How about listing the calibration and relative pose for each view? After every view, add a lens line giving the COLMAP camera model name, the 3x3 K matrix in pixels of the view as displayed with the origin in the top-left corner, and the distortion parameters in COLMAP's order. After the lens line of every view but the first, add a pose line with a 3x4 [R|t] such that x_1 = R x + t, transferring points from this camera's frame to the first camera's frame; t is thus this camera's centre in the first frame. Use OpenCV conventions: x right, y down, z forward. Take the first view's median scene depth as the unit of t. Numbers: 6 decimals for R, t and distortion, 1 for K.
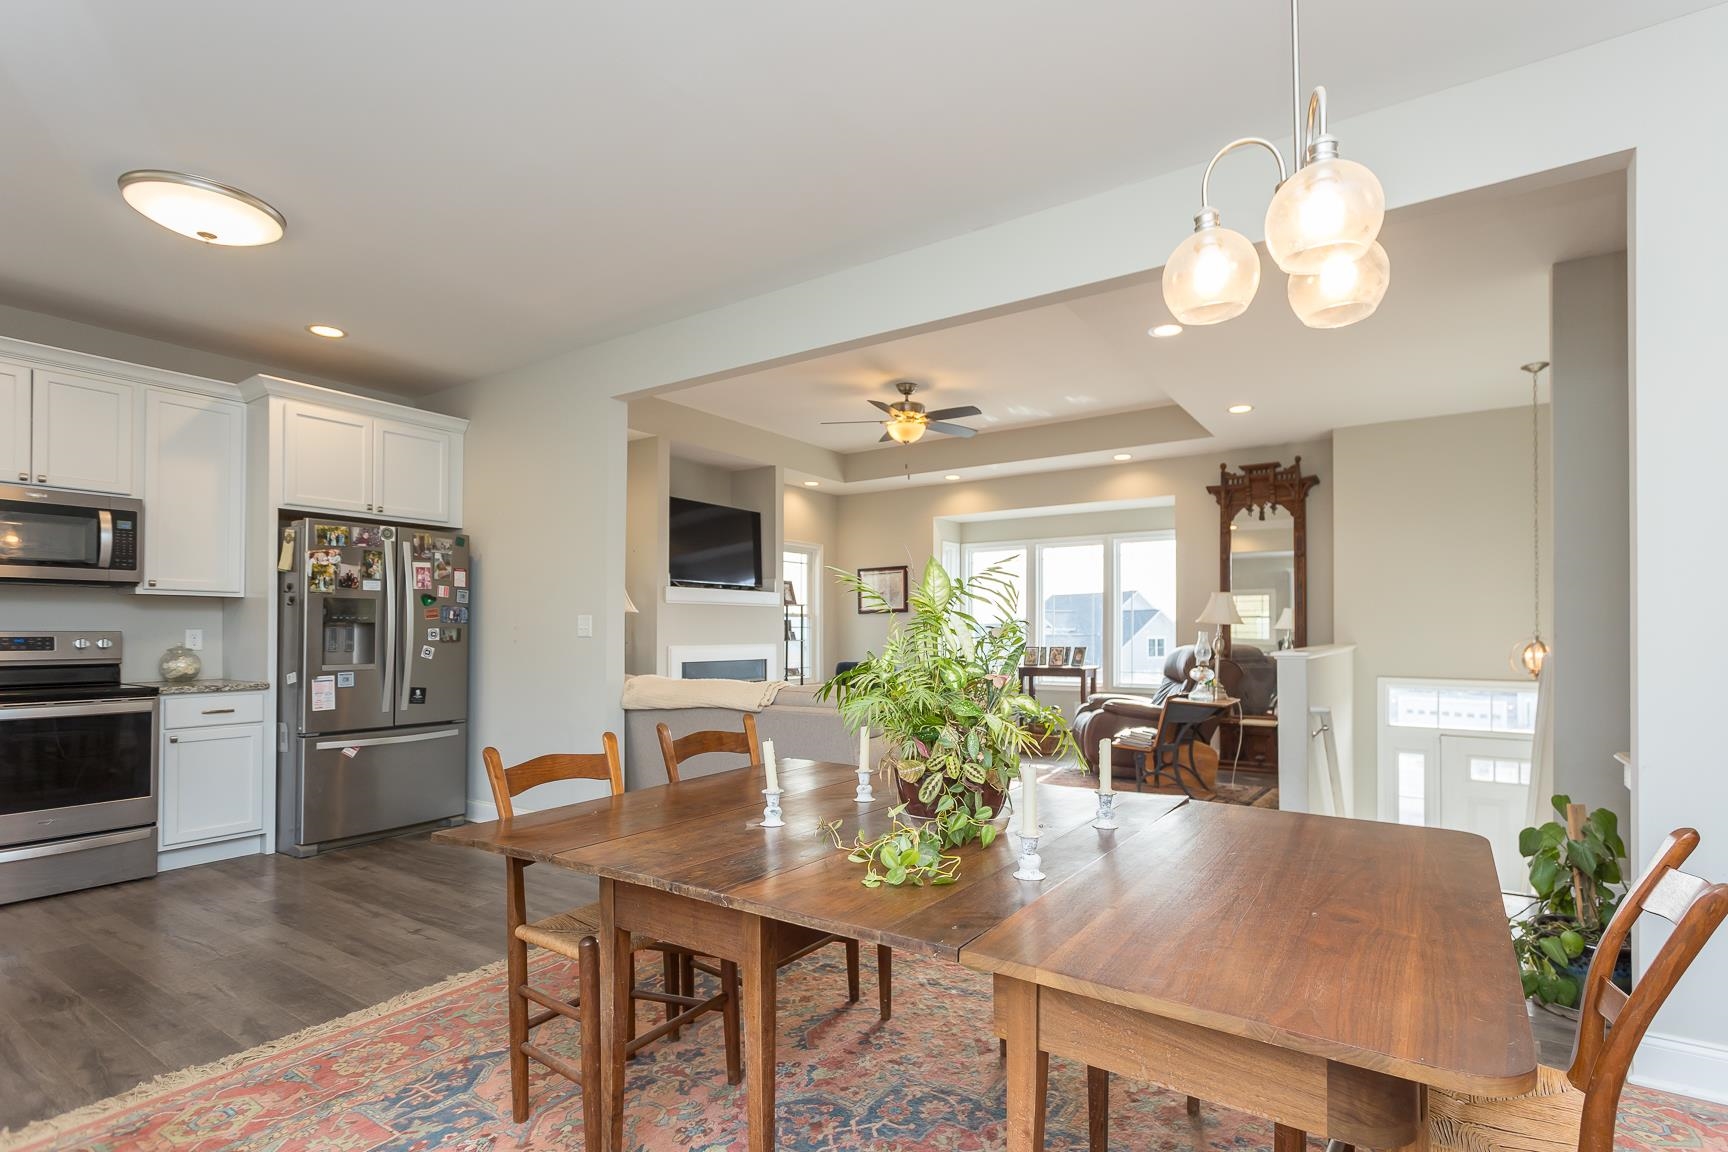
lens RADIAL K [[819.1, 0, 867.9], [0, 819.1, 625.7], [0, 0, 1]] dist [0.000176, -0.000203]
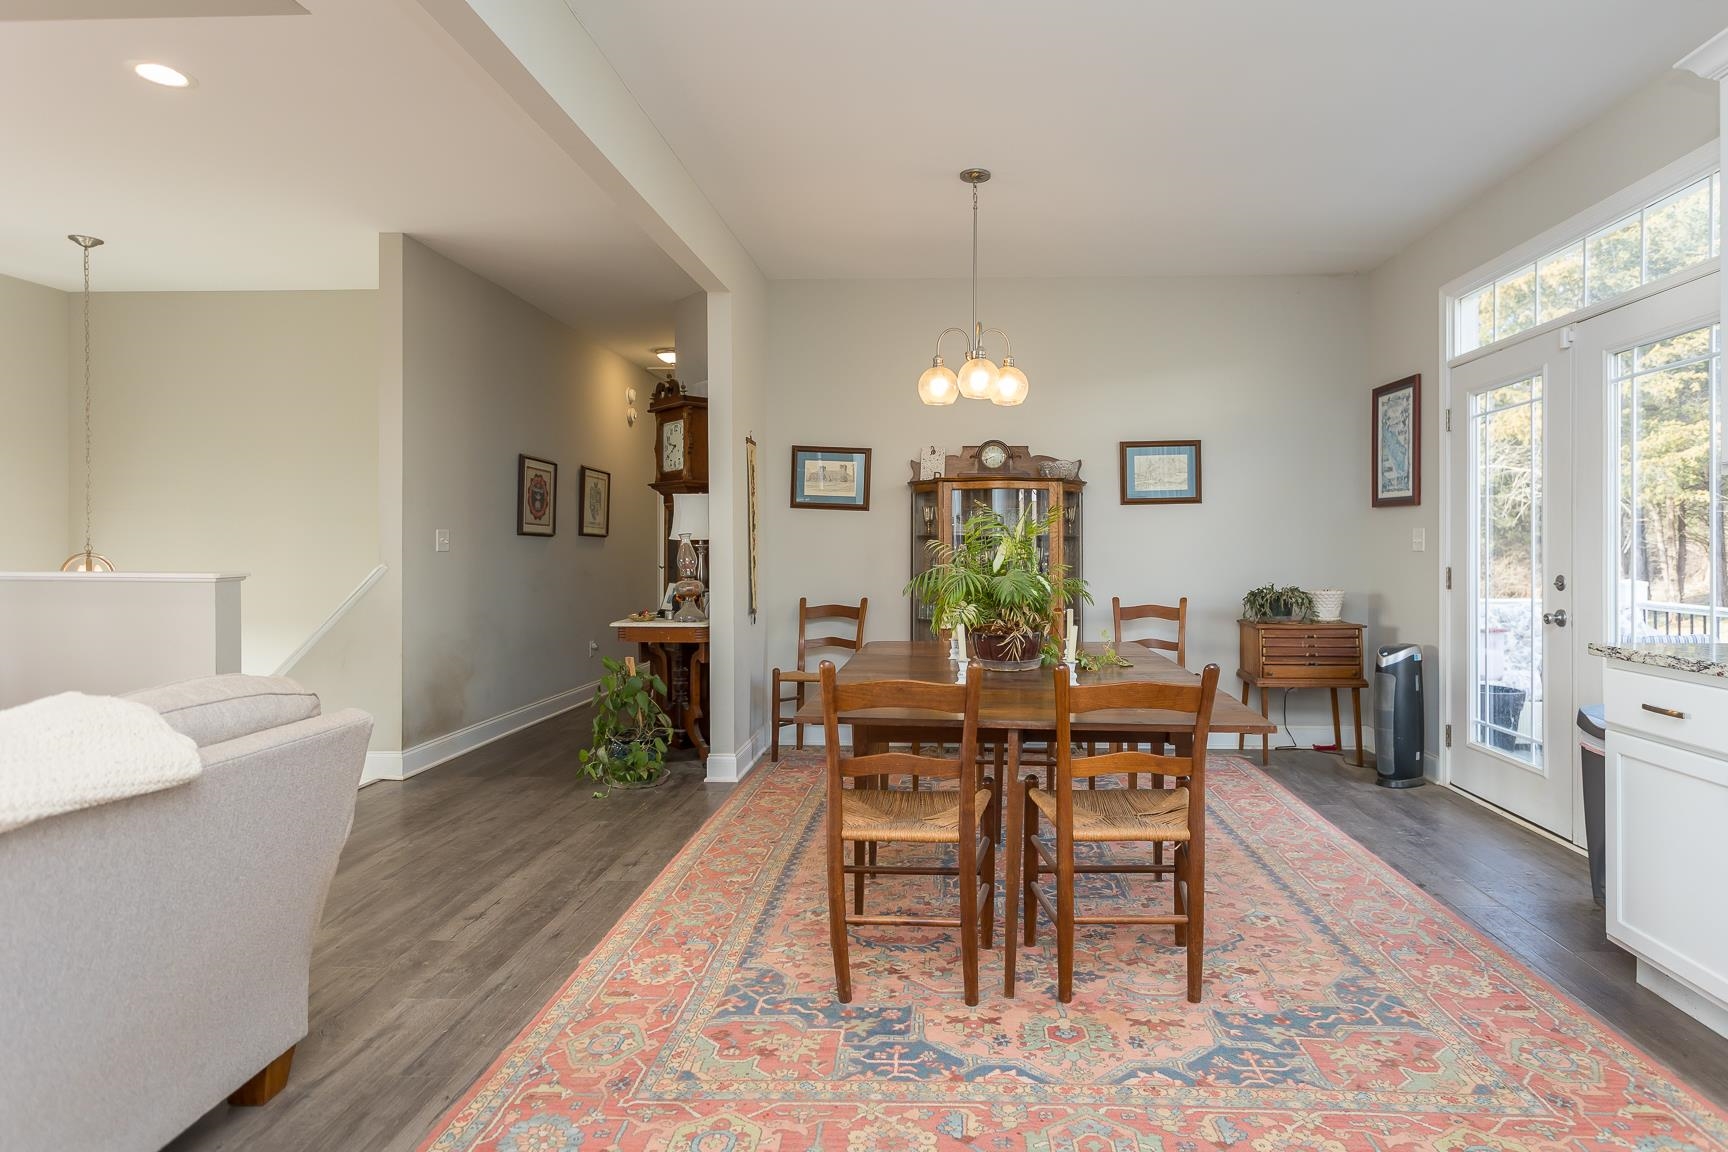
lens RADIAL K [[946.4, 0, 937.7], [0, 946.4, 556.5], [0, 0, 1]] dist [0.001608, 0.001578]
pose [[-0.537047, -0.005308, 0.843535, -0.441853], [-0.006807, 0.999975, 0.001959, 0.007598], [-0.843525, -0.004690, -0.537070, 0.670840]]
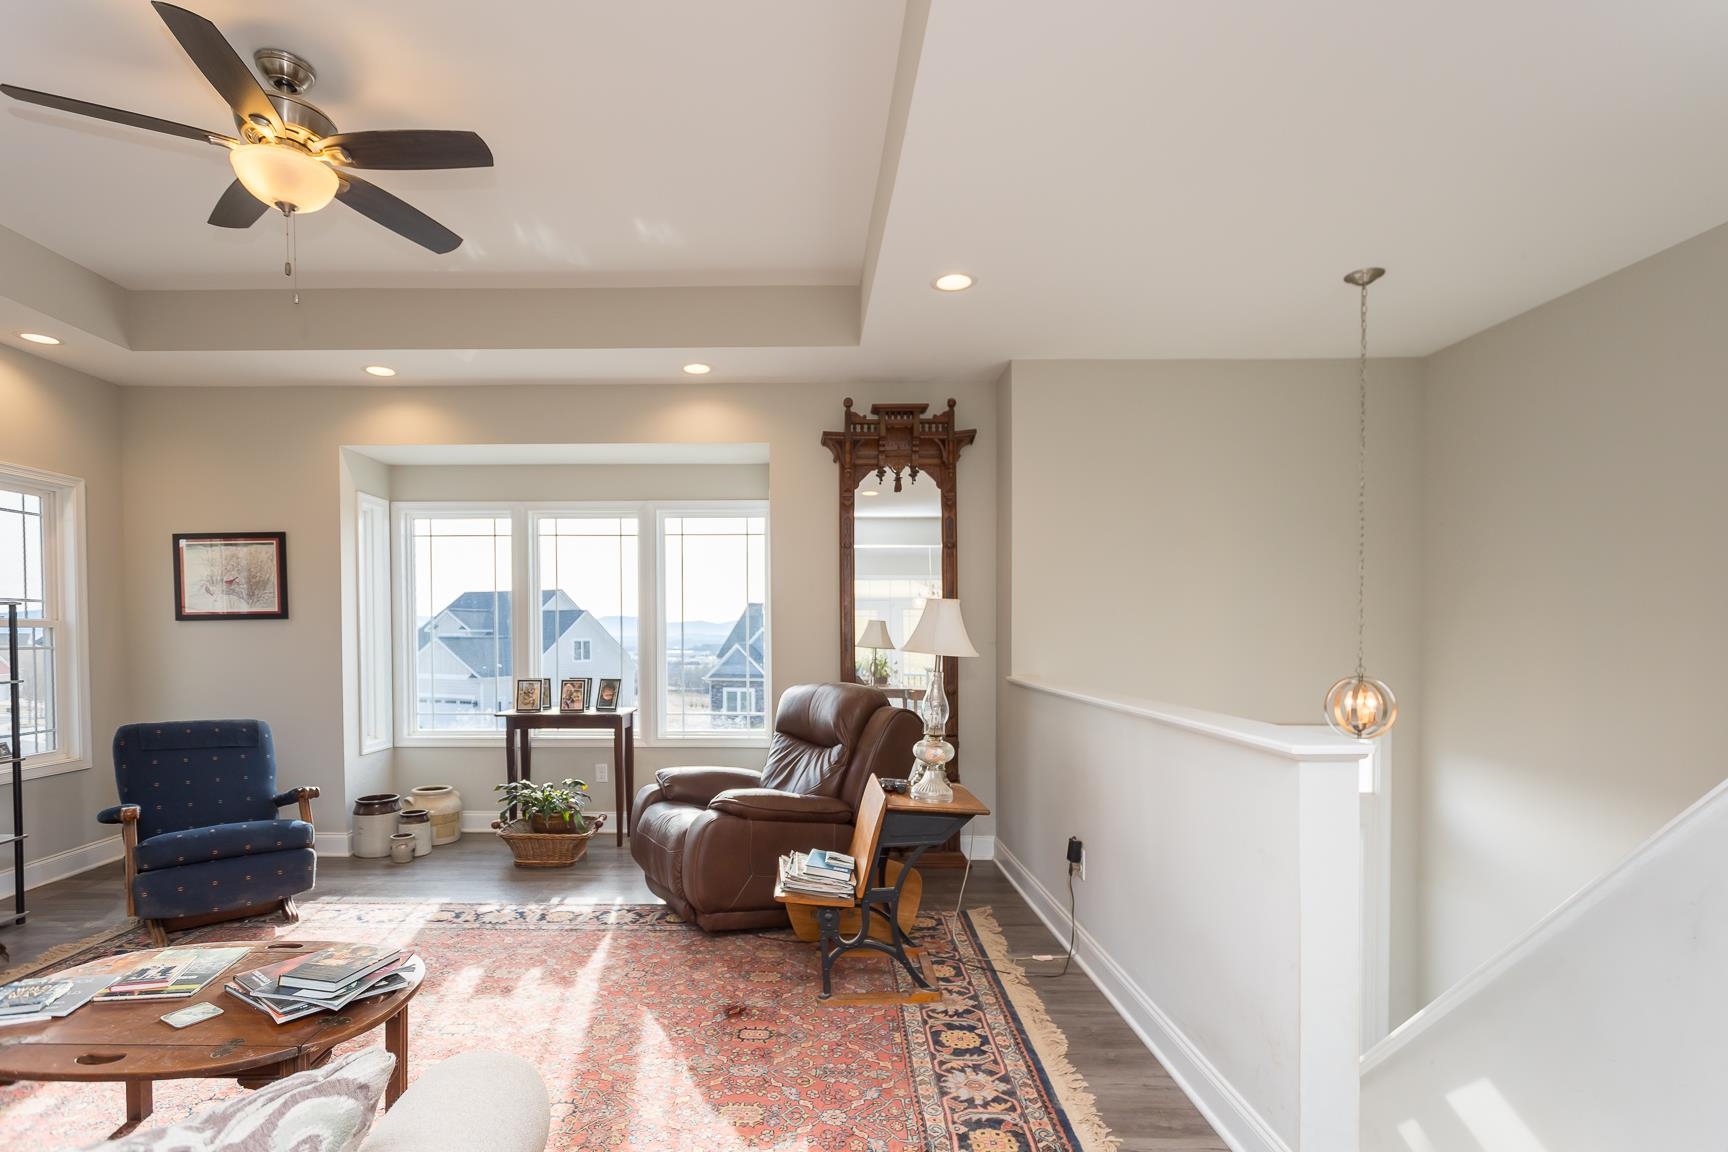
lens RADIAL K [[856.3, 0, 781.0], [0, 856.3, 648.6], [0, 0, 1]] dist [0.002851, -0.000187]
pose [[0.837187, -0.012995, 0.546763, 0.018129], [-0.003169, 0.999586, 0.028609, -0.023490], [-0.546908, -0.025684, 0.836799, 0.570965]]
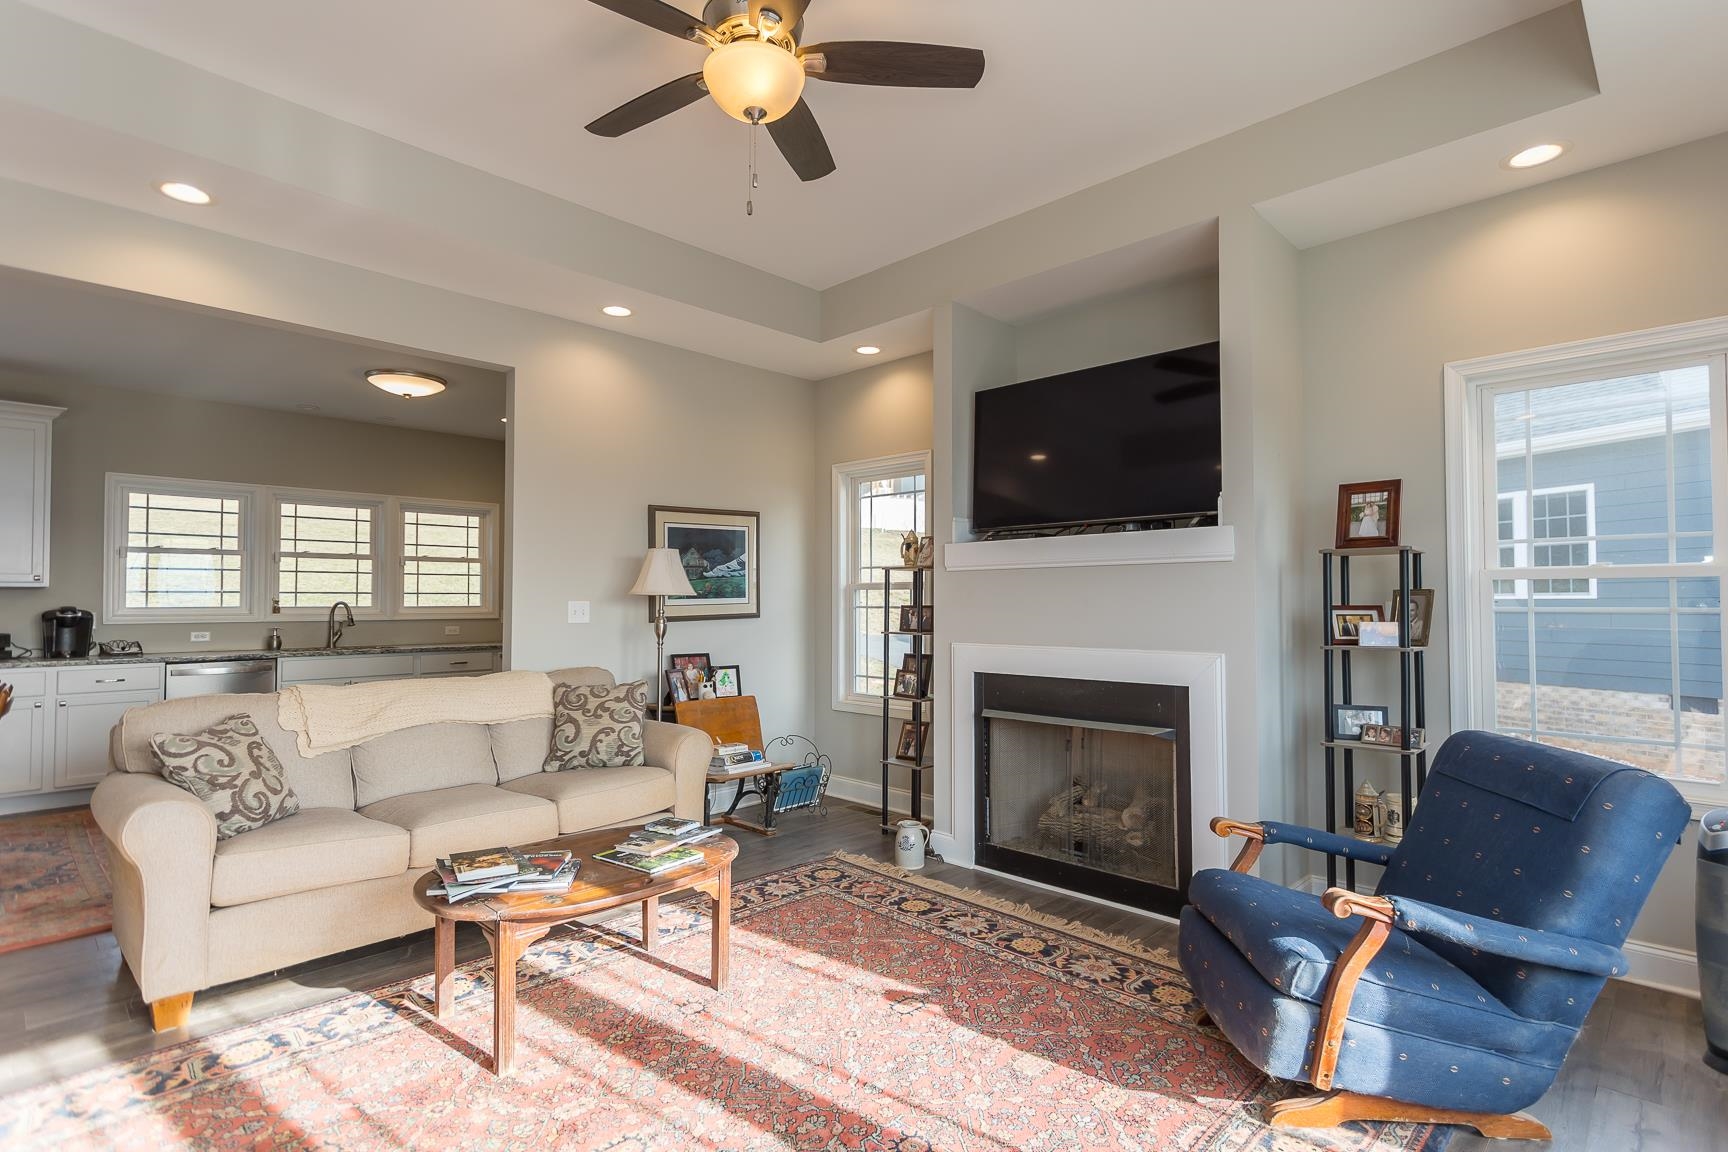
lens RADIAL K [[863.5, 0, 899.1], [0, 863.5, 574.2], [0, 0, 1]] dist [0.001842, -0.000540]
pose [[-0.162793, -0.030270, -0.986196, 0.470105], [0.010157, 0.999425, -0.032352, -0.006390], [0.986608, -0.015283, -0.162392, 1.273291]]
